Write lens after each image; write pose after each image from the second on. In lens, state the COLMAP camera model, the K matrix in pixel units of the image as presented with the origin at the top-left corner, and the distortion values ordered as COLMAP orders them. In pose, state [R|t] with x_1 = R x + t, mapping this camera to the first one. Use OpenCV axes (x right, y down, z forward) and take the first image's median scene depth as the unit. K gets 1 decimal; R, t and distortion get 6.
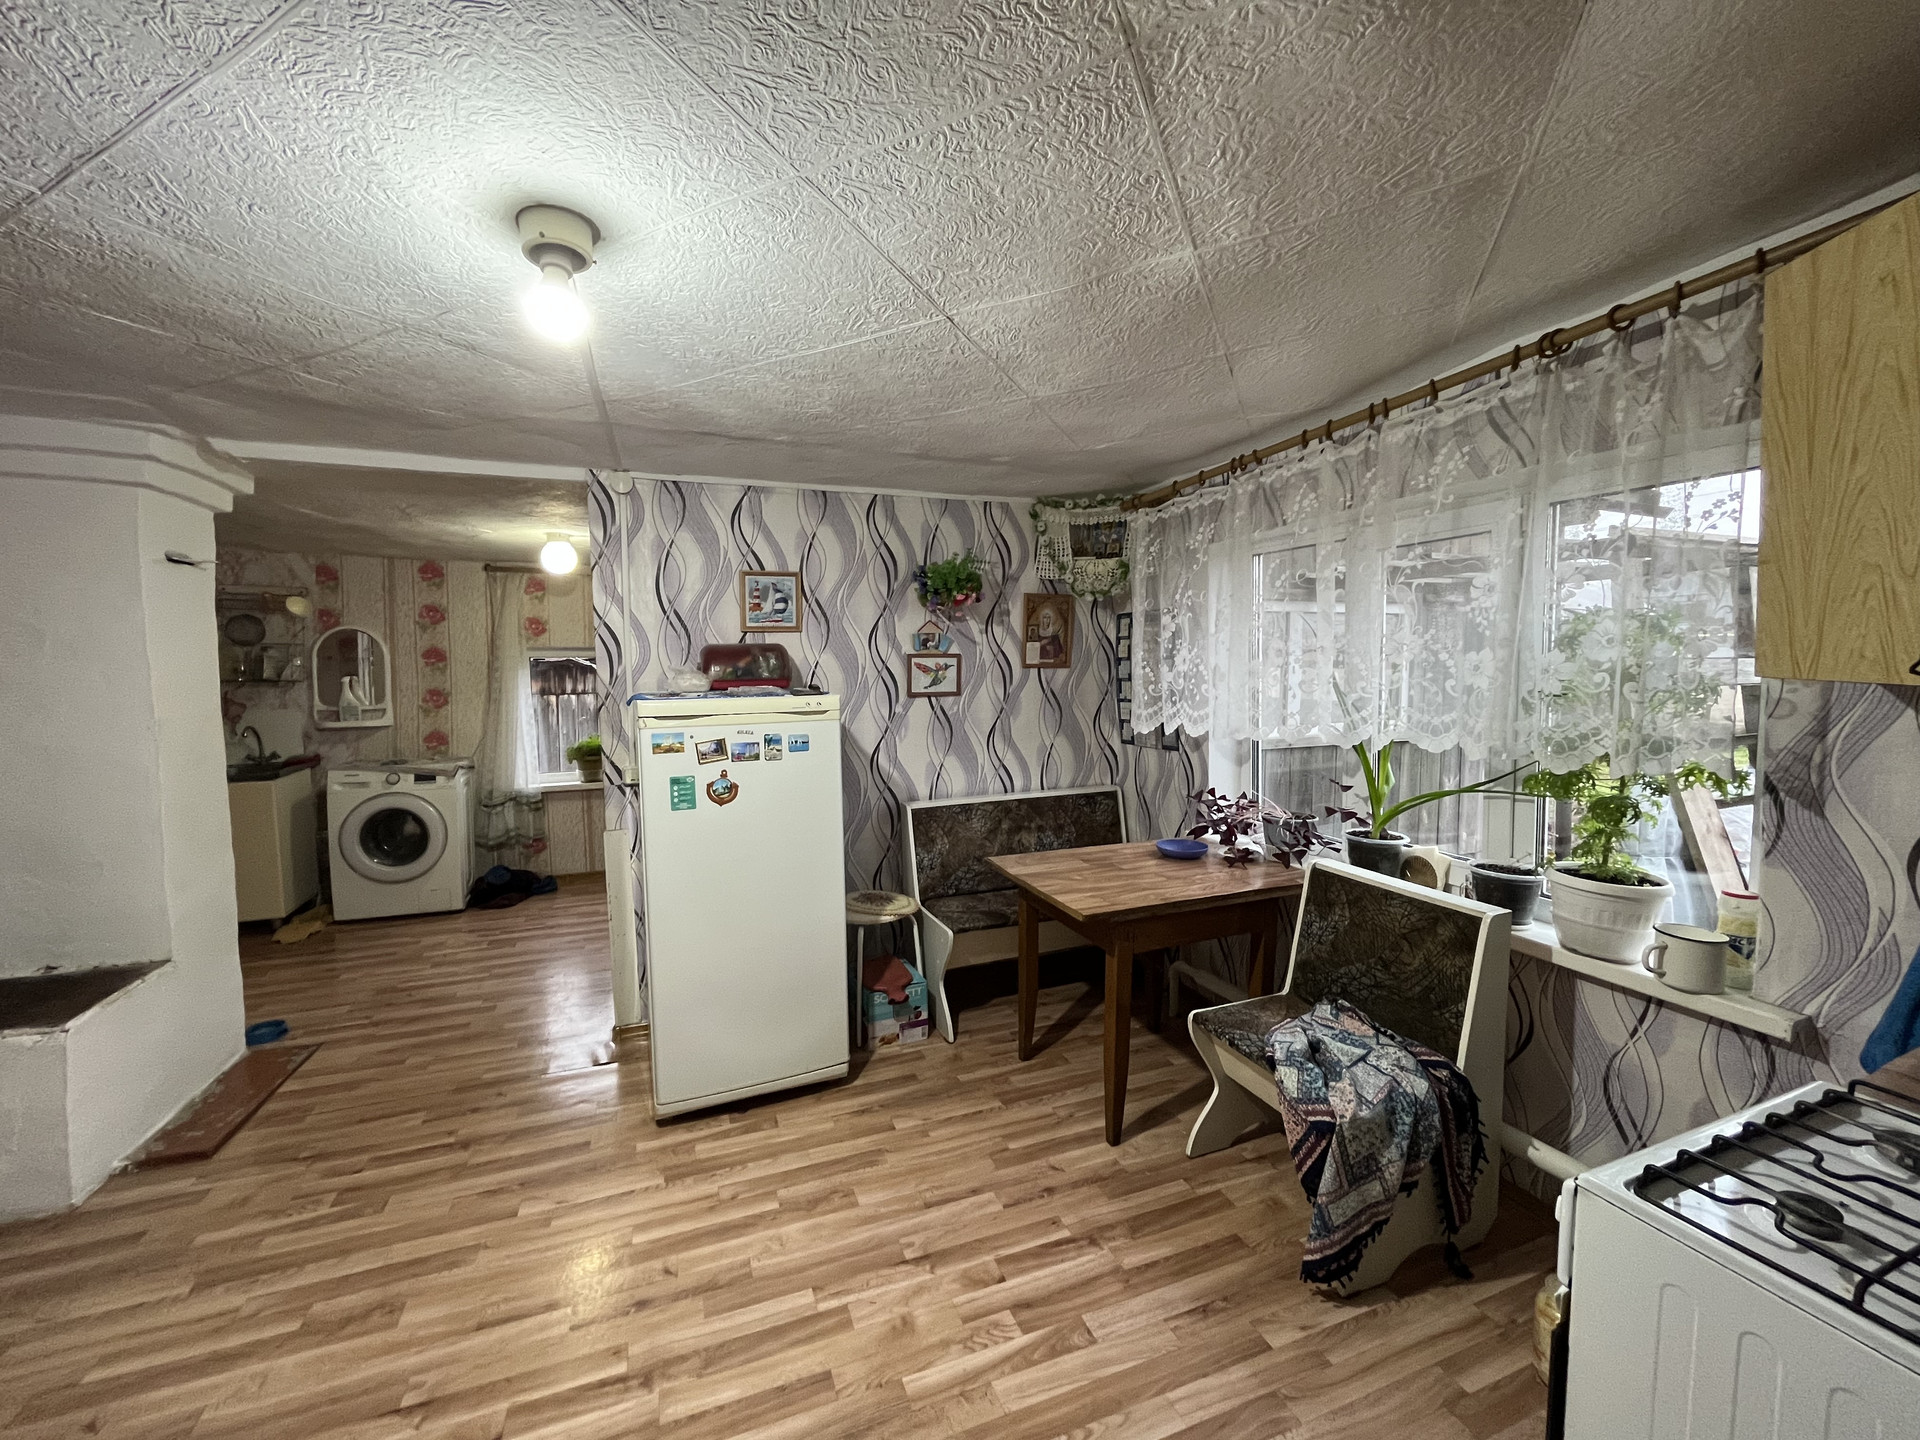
lens RADIAL K [[784.6, 0, 961.6], [0, 784.6, 718.2], [0, 0, 1]] dist [-0.002989, -0.000339]
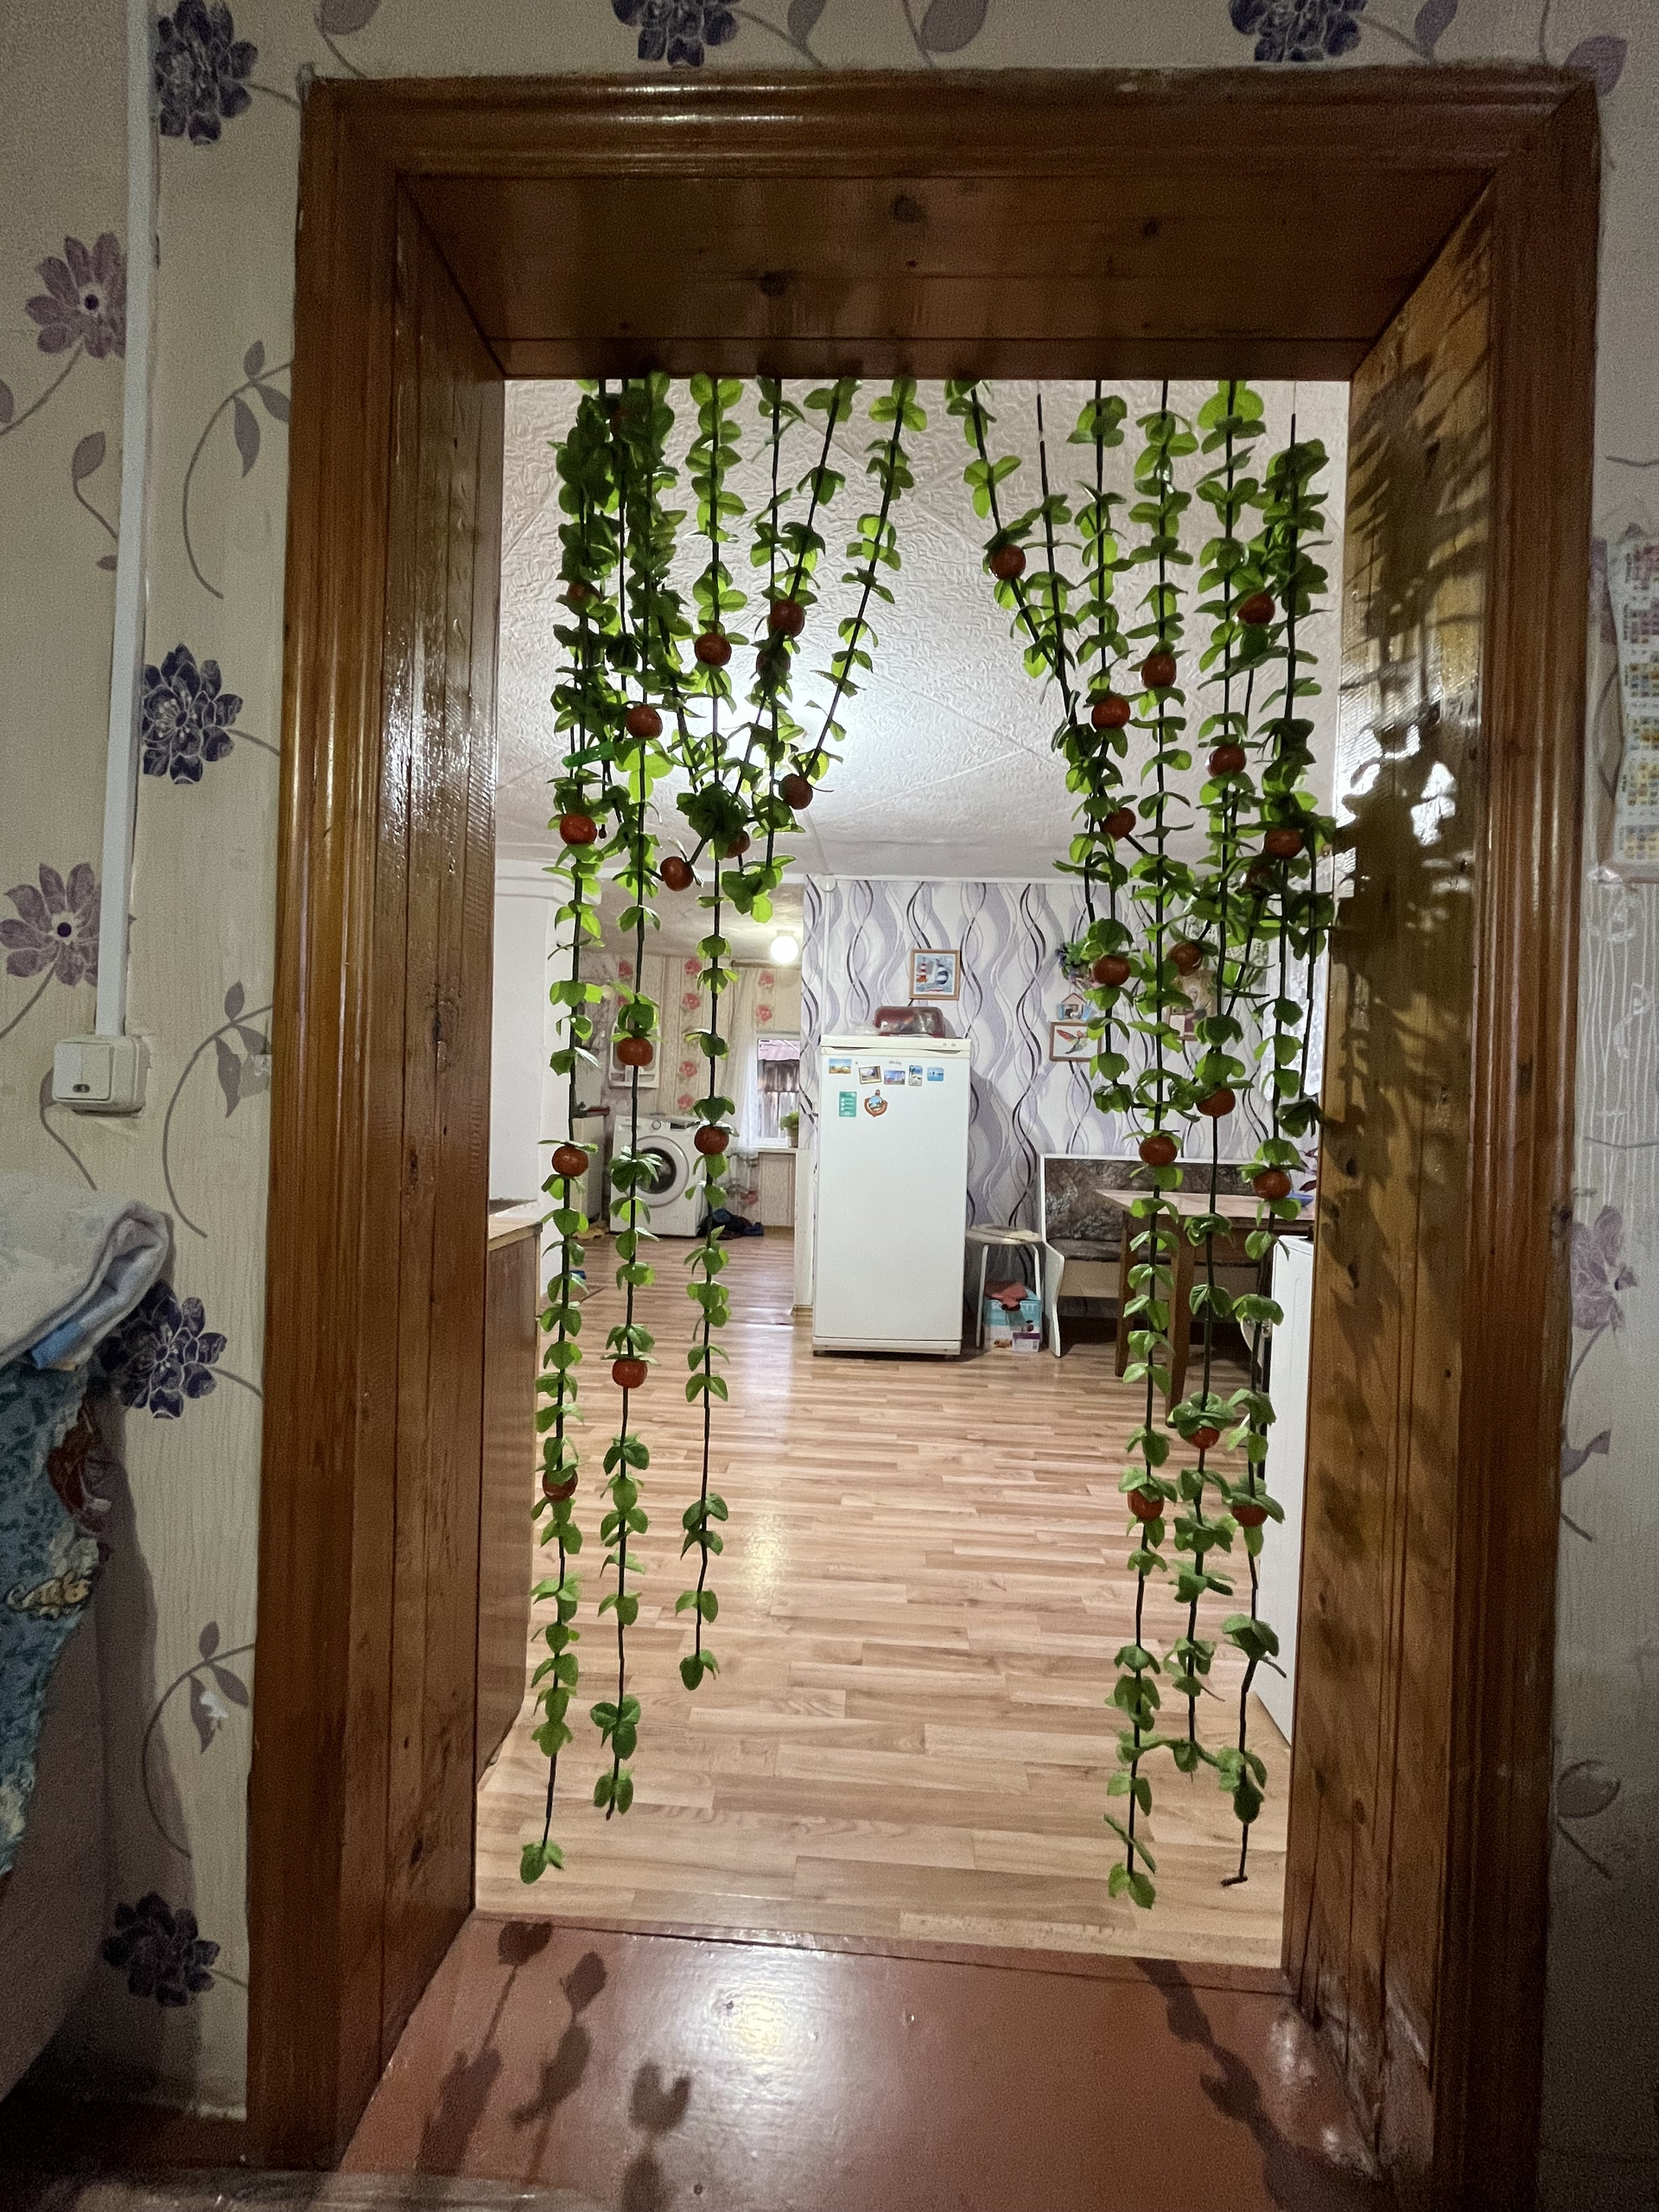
lens RADIAL K [[903.9, 0, 835.5], [0, 903.9, 1102.1], [0, 0, 1]] dist [-0.002989, -0.000339]
pose [[0.912579, 0.046162, -0.406287, 0.191102], [-0.072492, 0.996133, -0.049648, 0.126706], [0.402424, 0.074760, 0.912396, -0.318276]]
